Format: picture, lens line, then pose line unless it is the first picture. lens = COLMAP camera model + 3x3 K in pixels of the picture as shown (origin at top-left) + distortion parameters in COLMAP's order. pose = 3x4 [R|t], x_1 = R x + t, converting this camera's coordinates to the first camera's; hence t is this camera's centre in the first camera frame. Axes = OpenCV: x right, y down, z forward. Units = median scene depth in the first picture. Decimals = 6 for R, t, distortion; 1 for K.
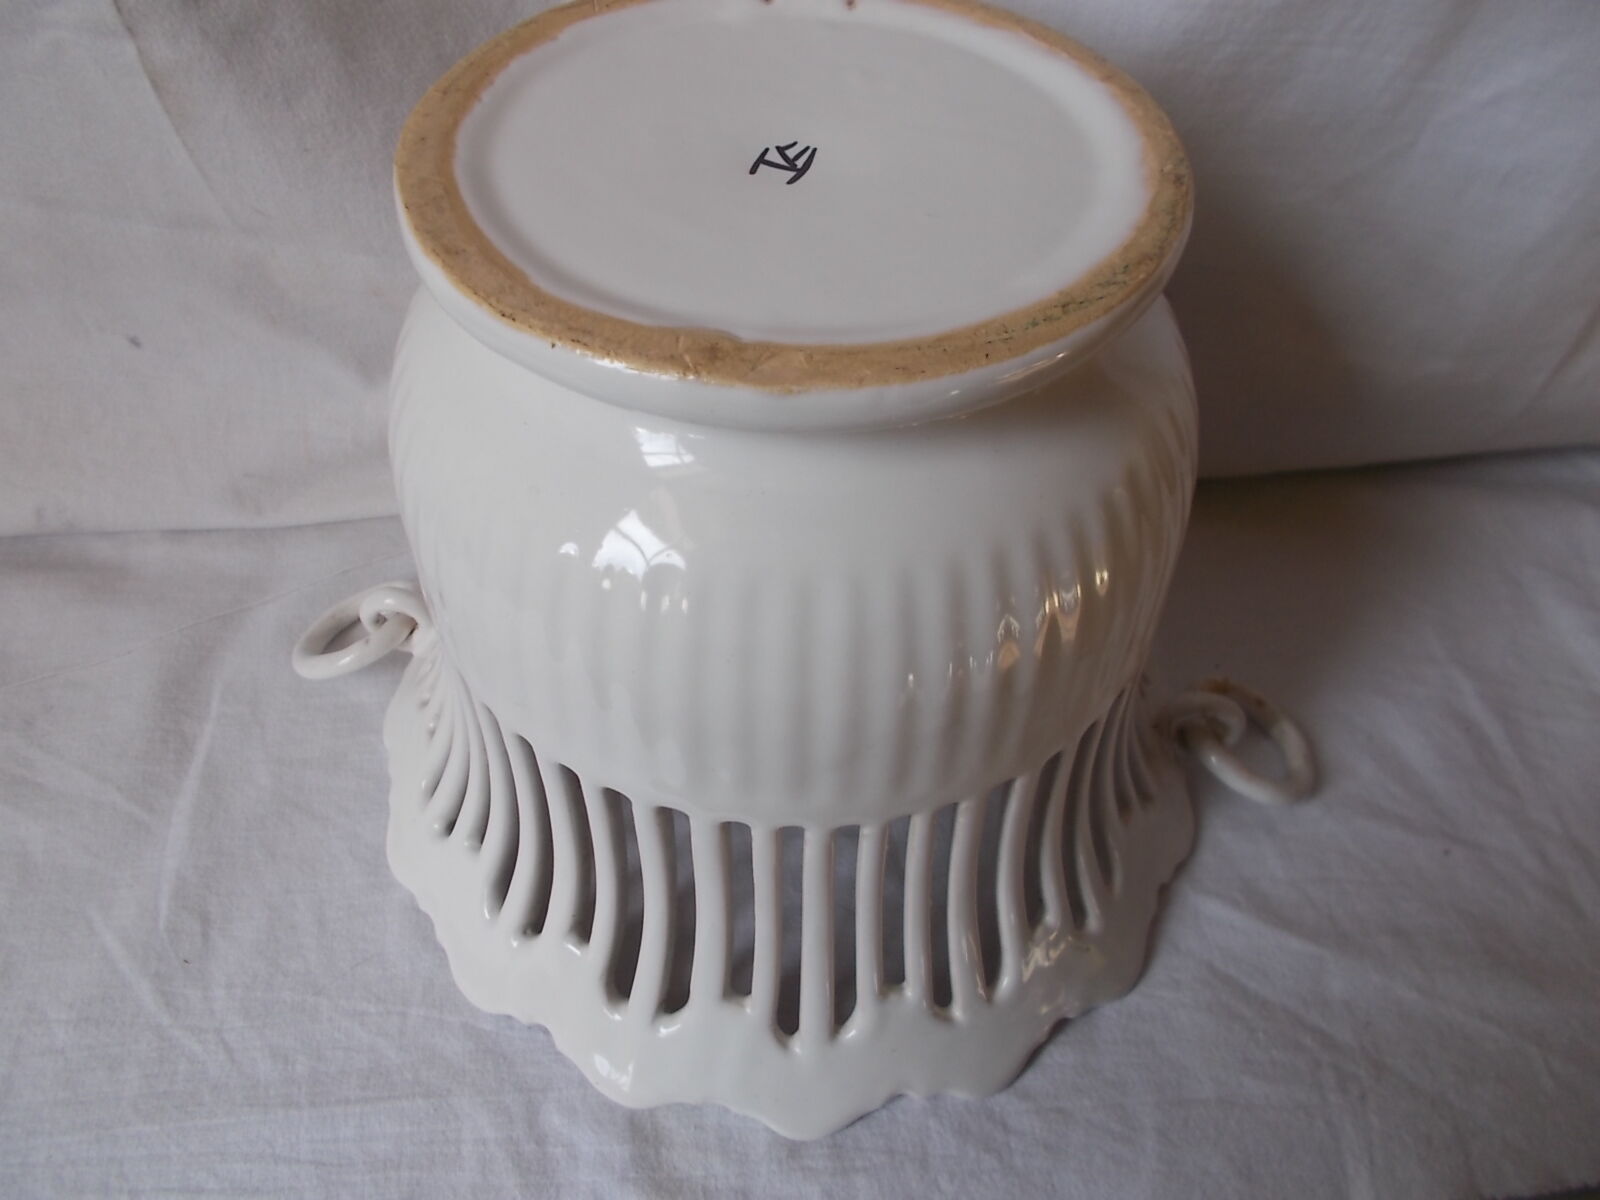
lens RADIAL K [[1202.6, 0, 817.0], [0, 1202.6, 587.5], [0, 0, 1]] dist [-0.004776, 0.002377]
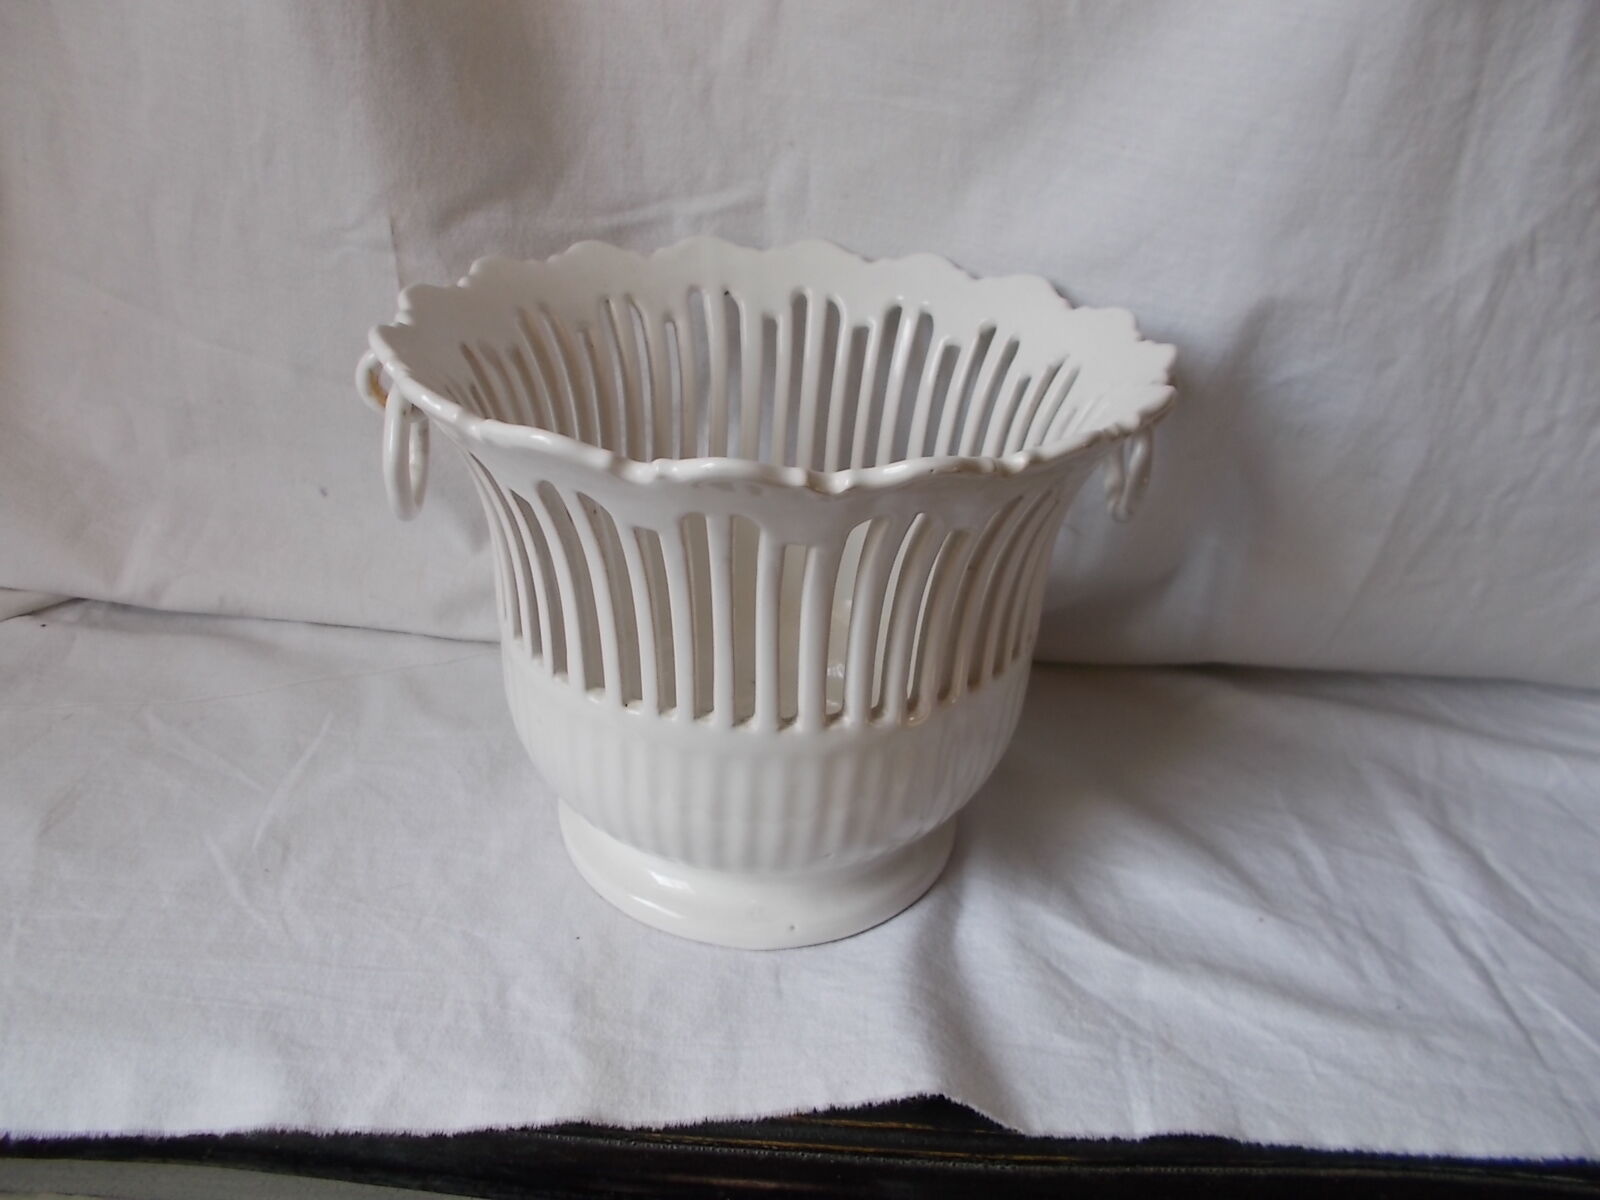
lens RADIAL K [[1218.1, 0, 800.0], [0, 1218.1, 600.0], [0, 0, 1]] dist [0.064866, -0.004240]
pose [[0.992064, 0.092273, -0.085413, 0.156237], [-0.114939, 0.940927, -0.318506, 0.414885], [0.050978, 0.325795, 0.944065, -0.375878]]
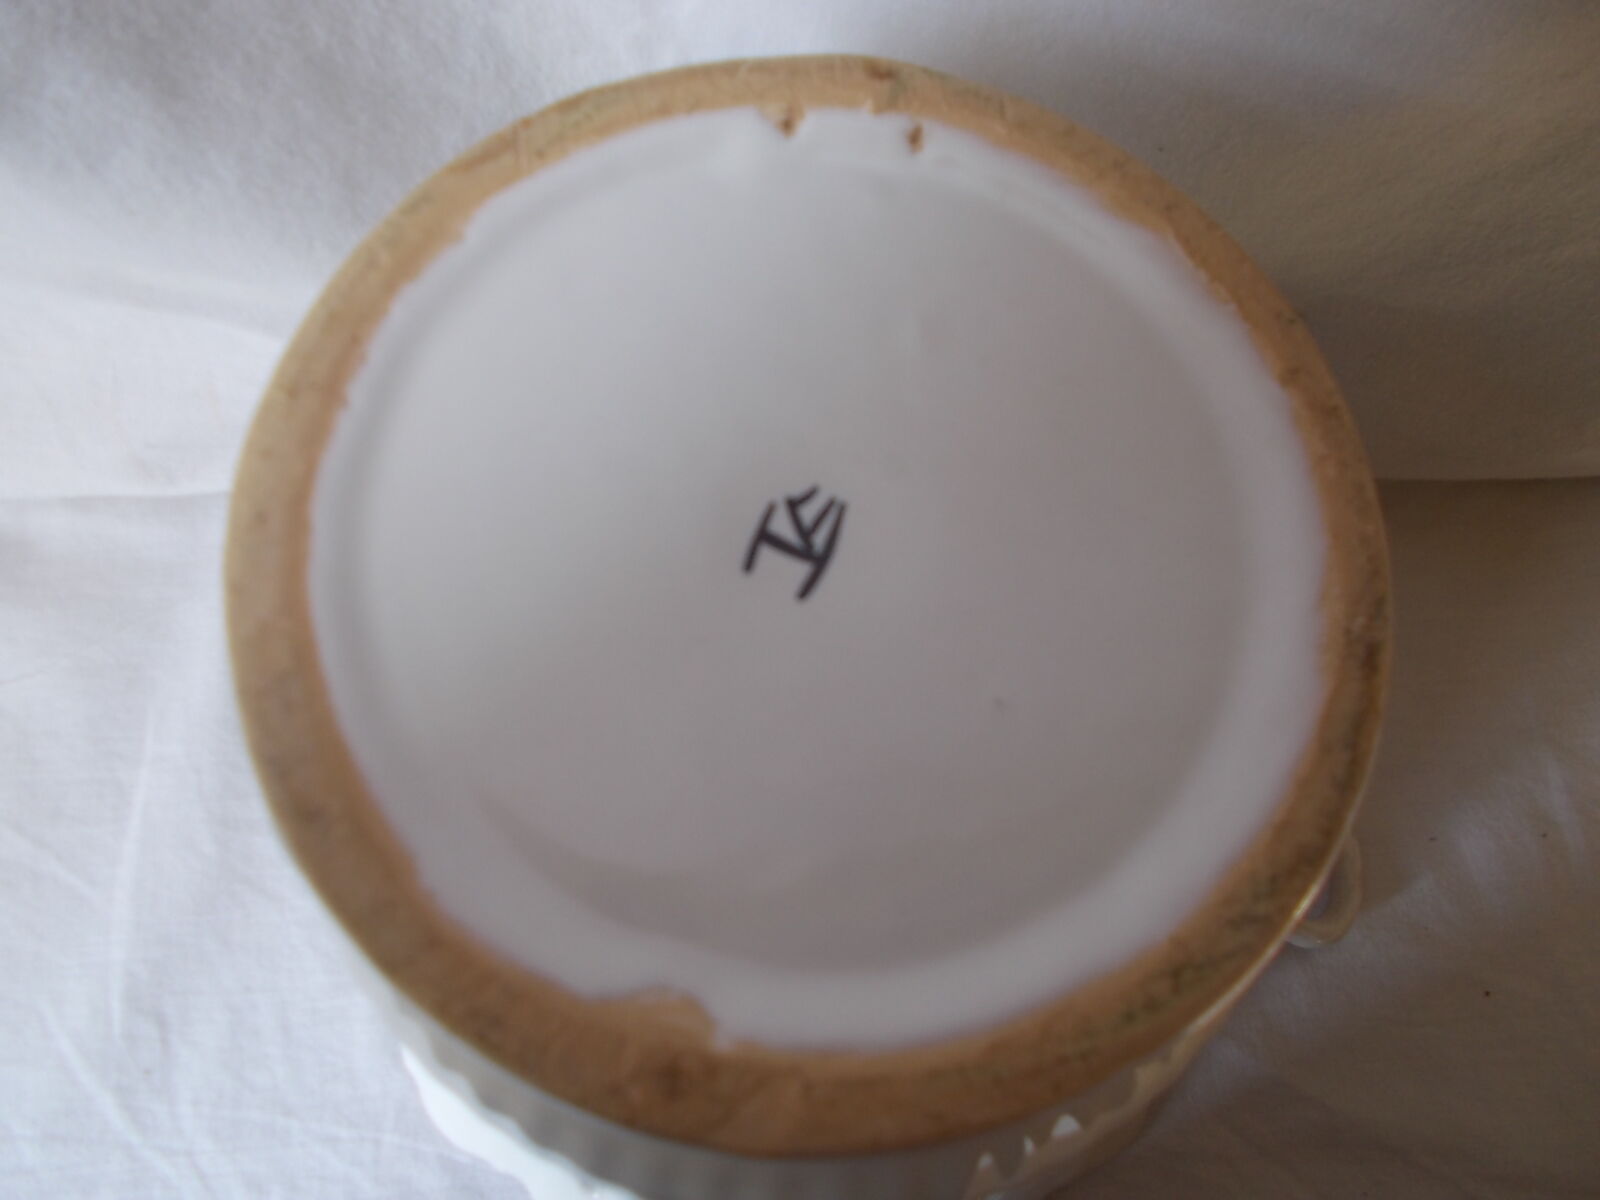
lens RADIAL K [[1202.6, 0, 817.0], [0, 1202.6, 587.5], [0, 0, 1]] dist [-0.004776, 0.002377]
pose [[0.998592, 0.053035, -0.001234, -0.010357], [-0.048775, 0.927033, 0.371794, -0.449912], [0.020862, -0.371210, 0.928314, 0.274239]]
